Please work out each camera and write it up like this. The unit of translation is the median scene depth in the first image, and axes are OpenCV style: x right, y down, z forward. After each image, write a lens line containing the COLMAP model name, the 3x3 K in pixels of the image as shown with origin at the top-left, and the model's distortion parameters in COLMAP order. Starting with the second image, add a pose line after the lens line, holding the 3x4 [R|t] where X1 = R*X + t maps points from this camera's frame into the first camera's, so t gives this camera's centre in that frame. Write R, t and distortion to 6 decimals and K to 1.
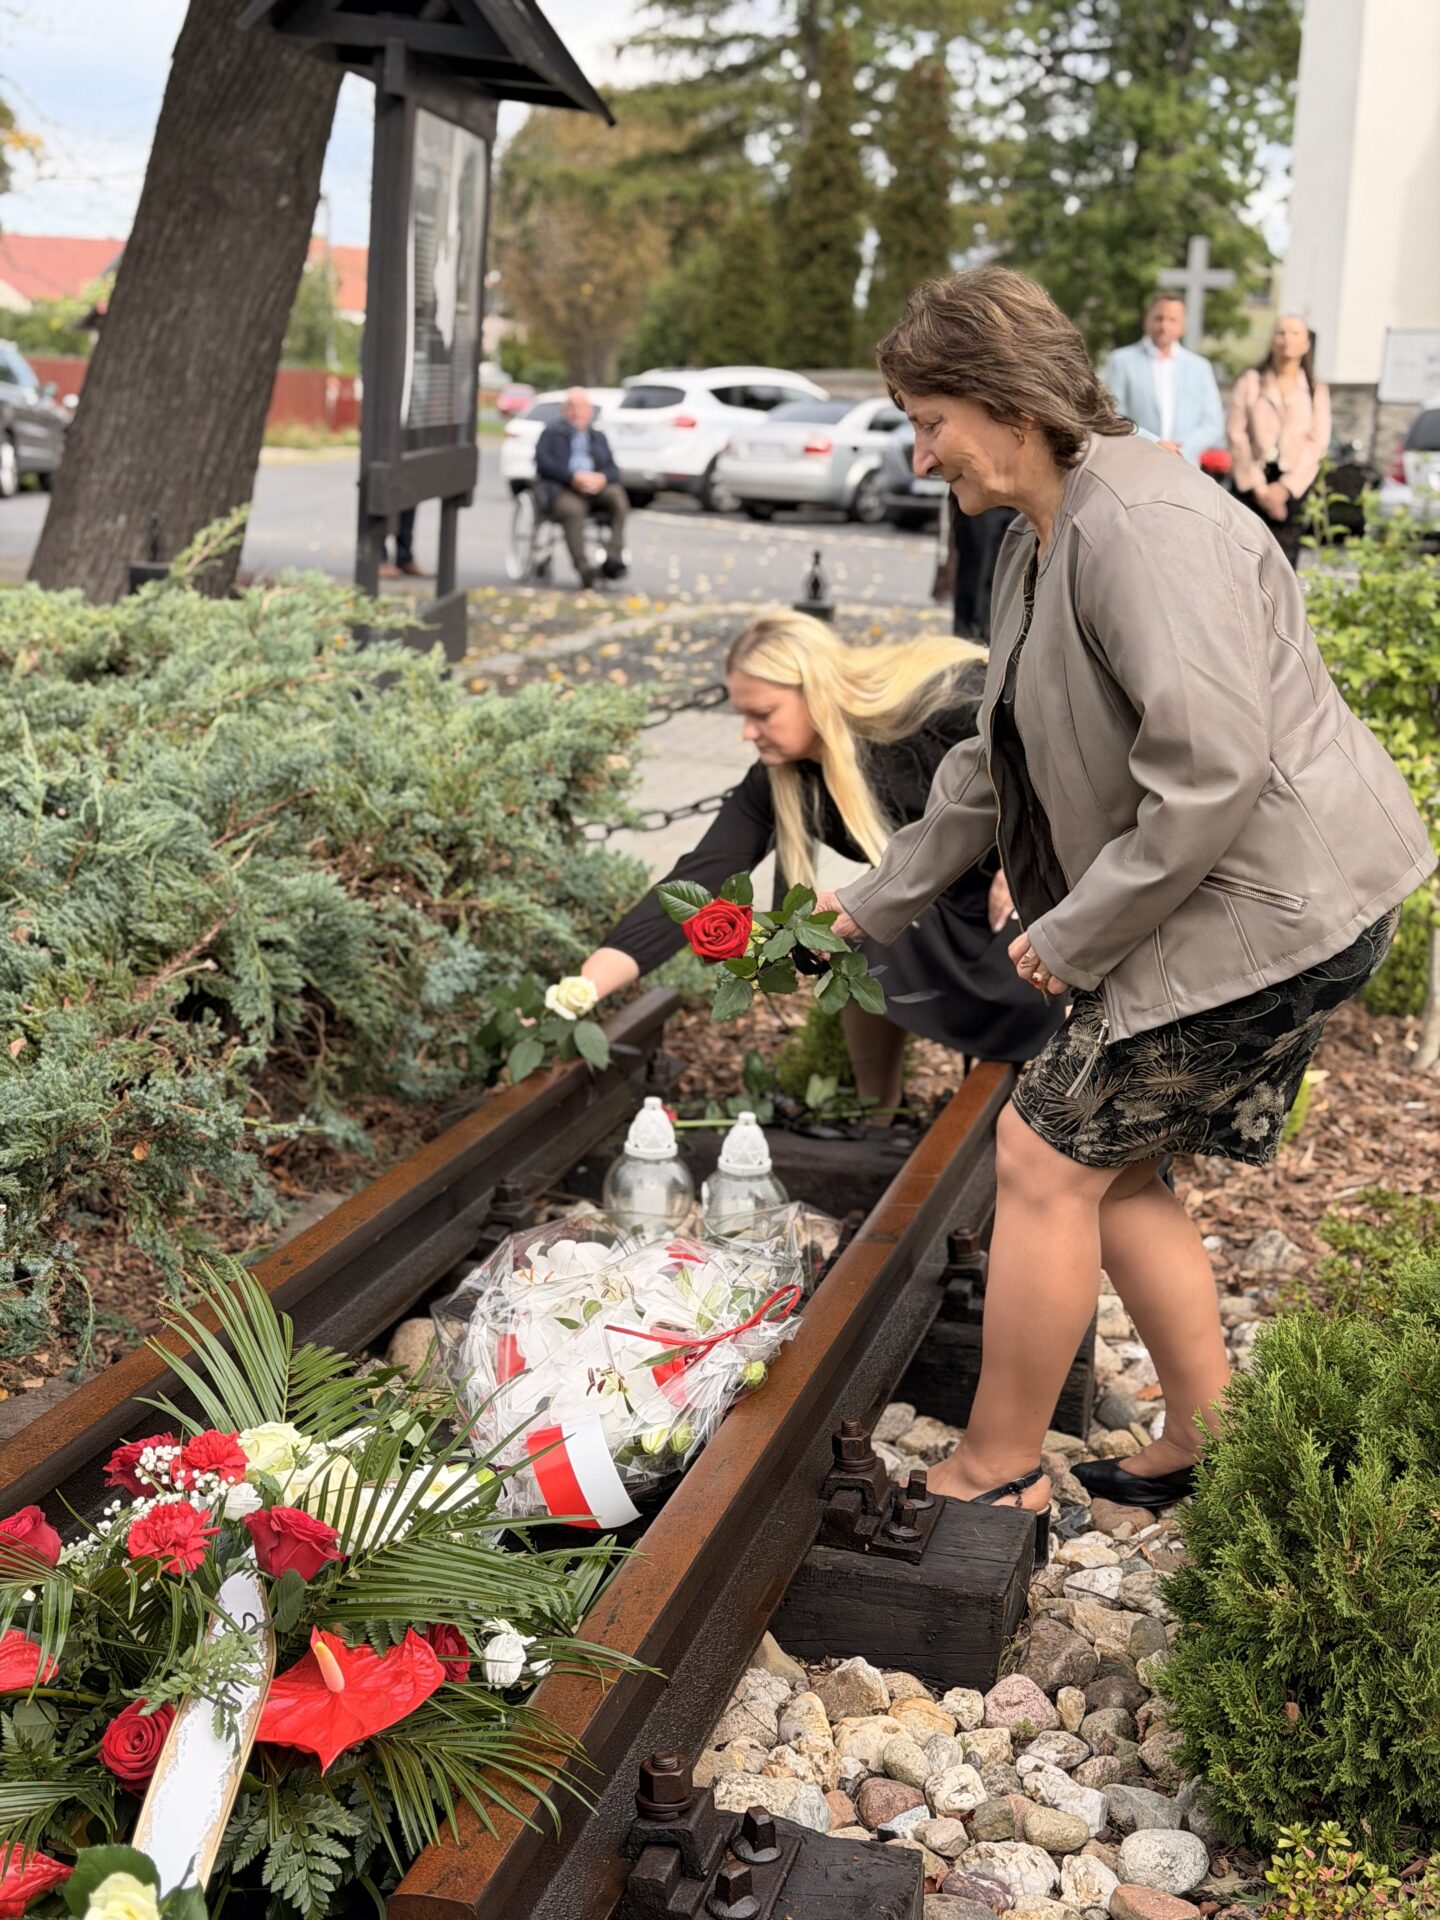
lens RADIAL K [[2671.4, 0, 699.9], [0, 2671.4, 972.0], [0, 0, 1]] dist [0.111433, 0.000000]
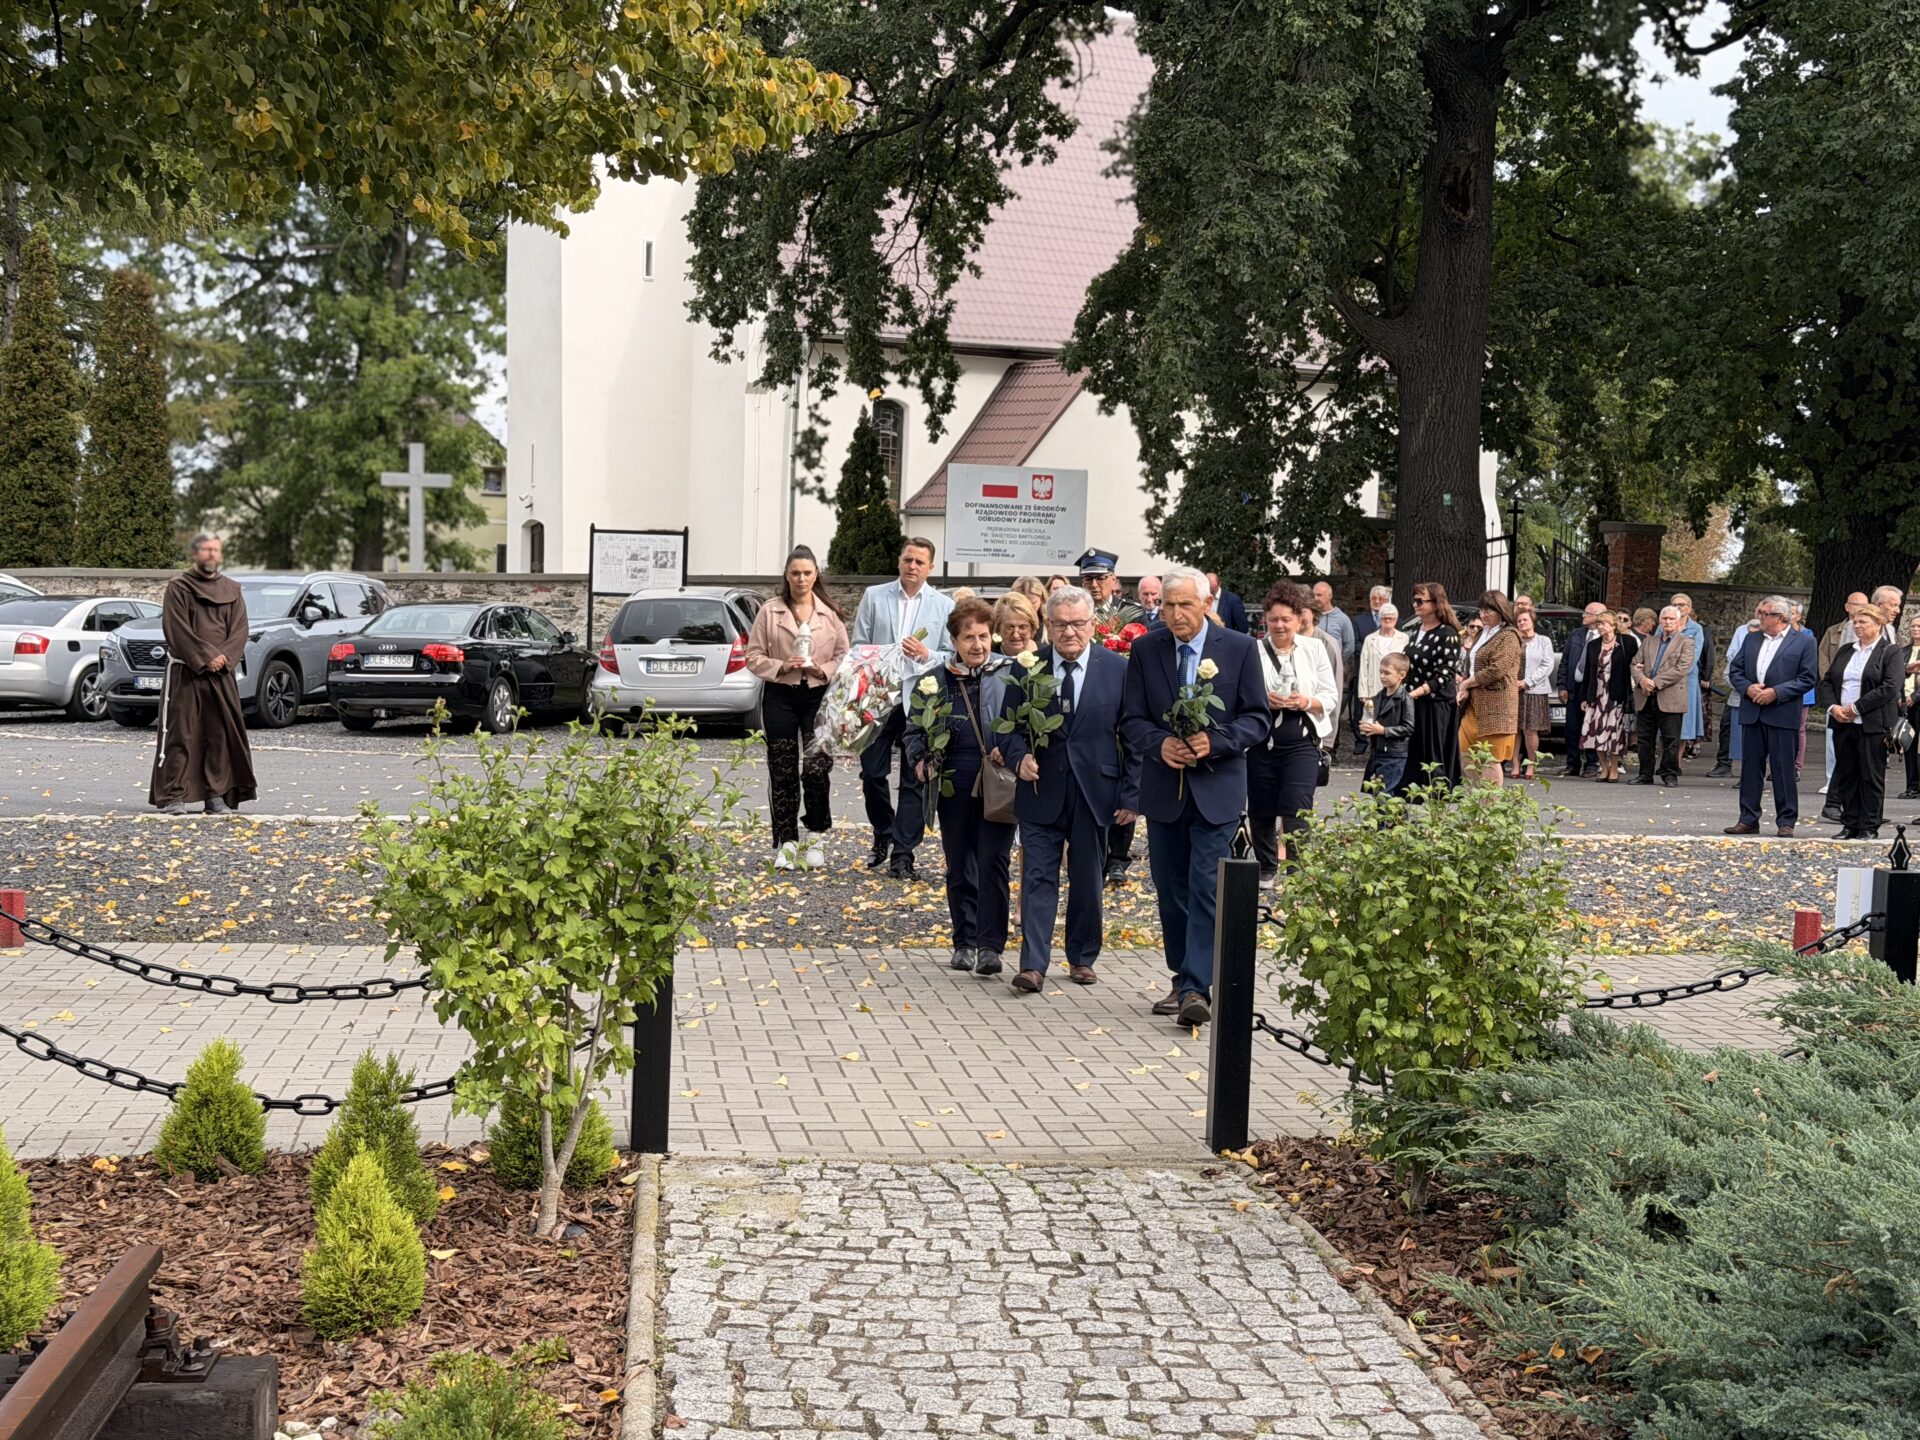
lens RADIAL K [[2671.4, 0, 954.4], [0, 2671.4, 715.6], [0, 0, 1]] dist [0.111433, 0.000000]
pose [[0.934105, -0.037819, 0.354989, 0.040077], [0.093066, 0.985787, -0.139869, -0.006017], [-0.344654, 0.163690, 0.924348, -0.156208]]
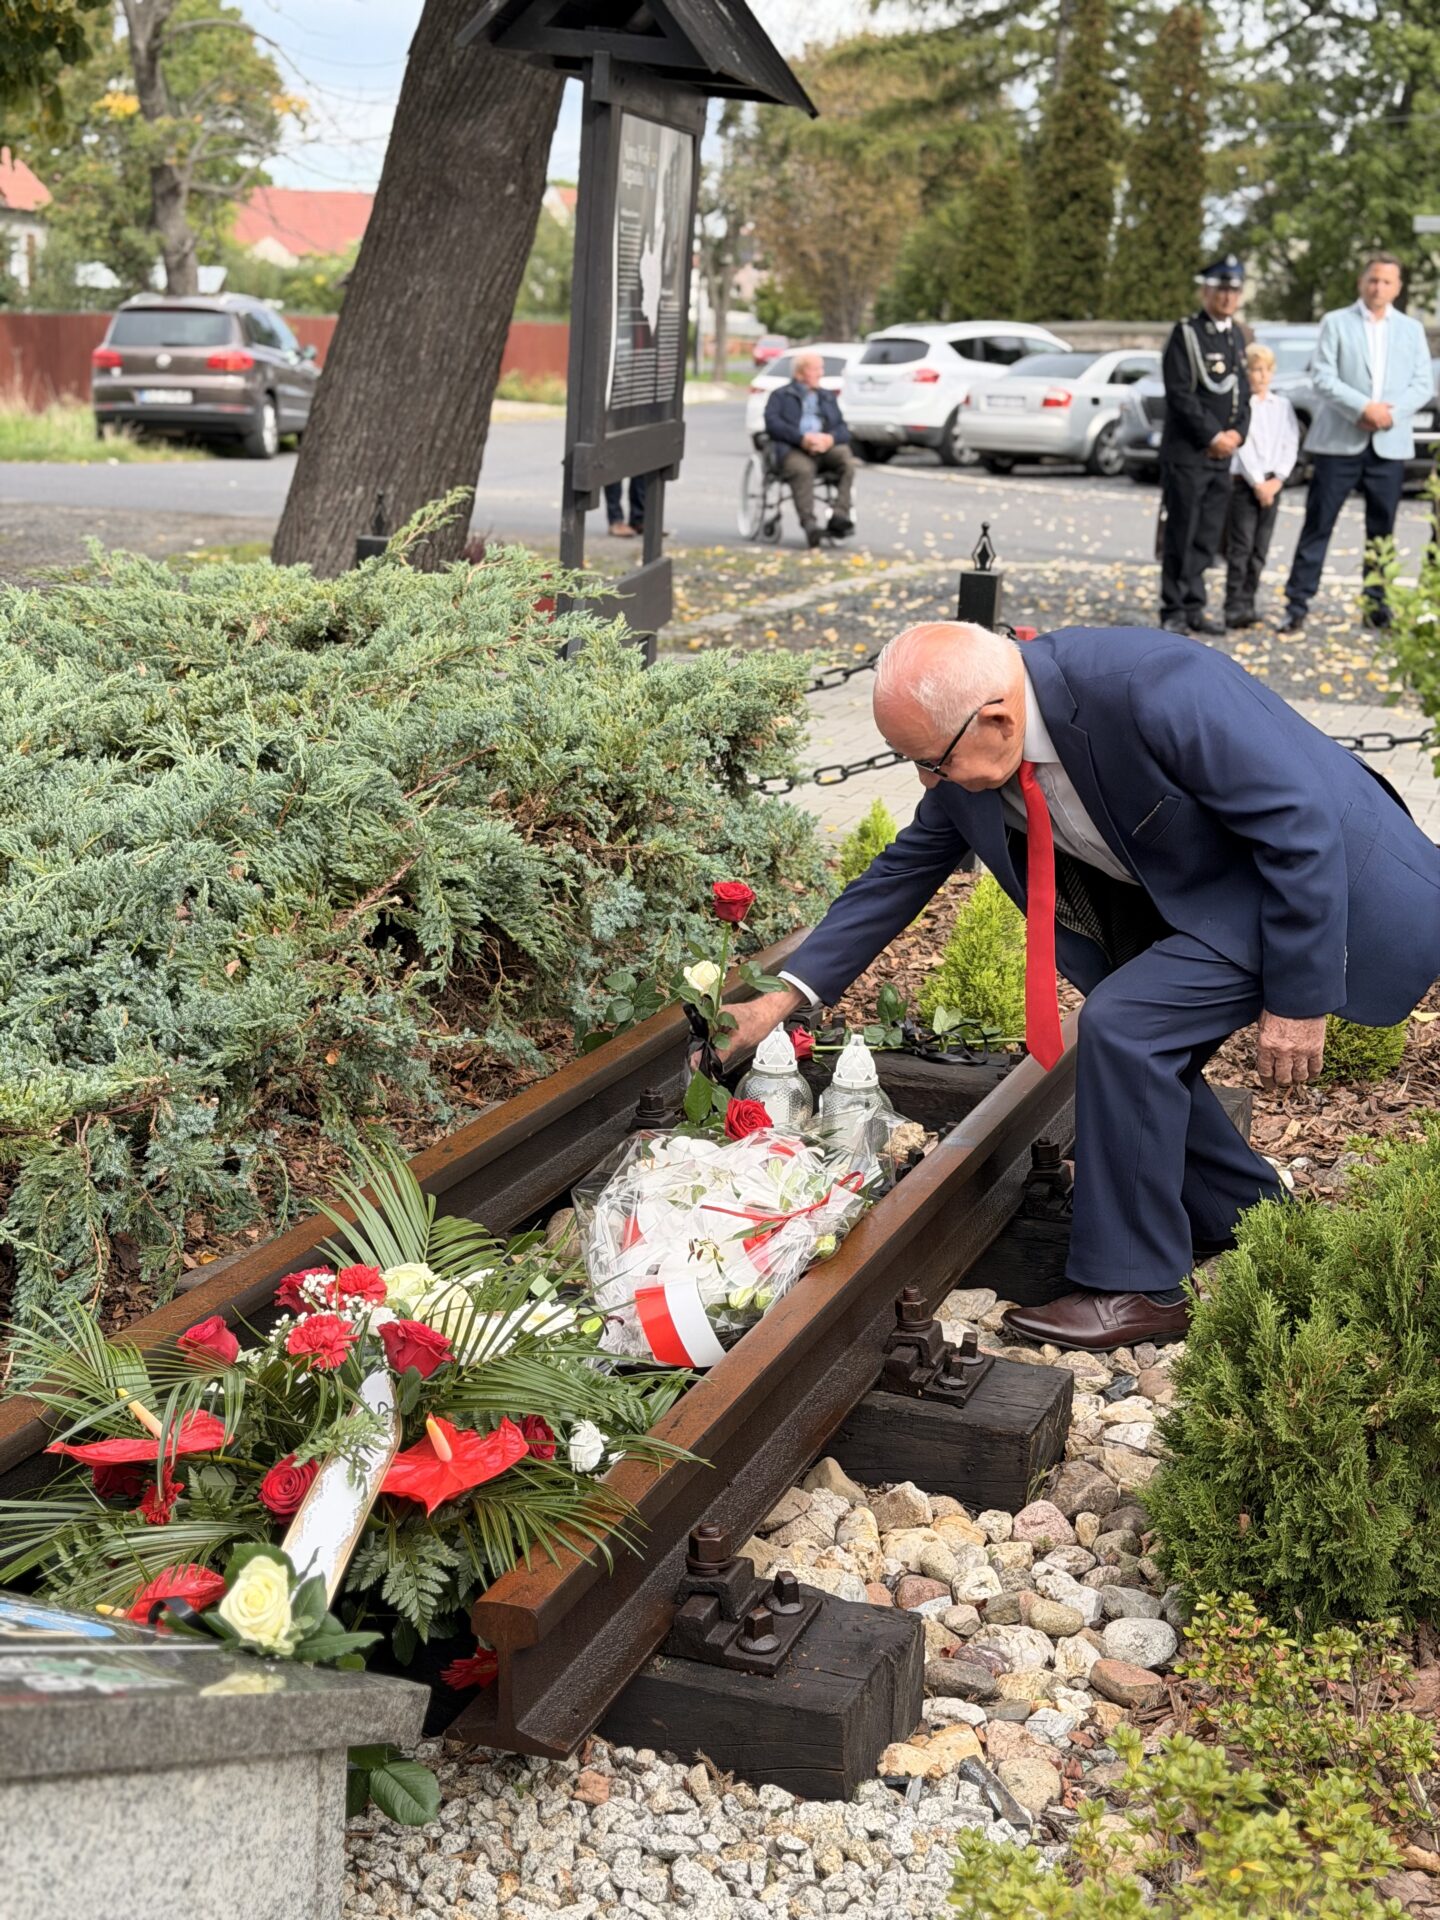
lens RADIAL K [[2671.4, 0, 730.2], [0, 2671.4, 971.3], [0, 0, 1]] dist [0.111433, 0.000000]
pose [[0.996544, 0.012651, -0.082098, 0.041755], [-0.011150, 0.999763, 0.018708, 0.003783], [0.082315, -0.017728, 0.996449, -0.104376]]
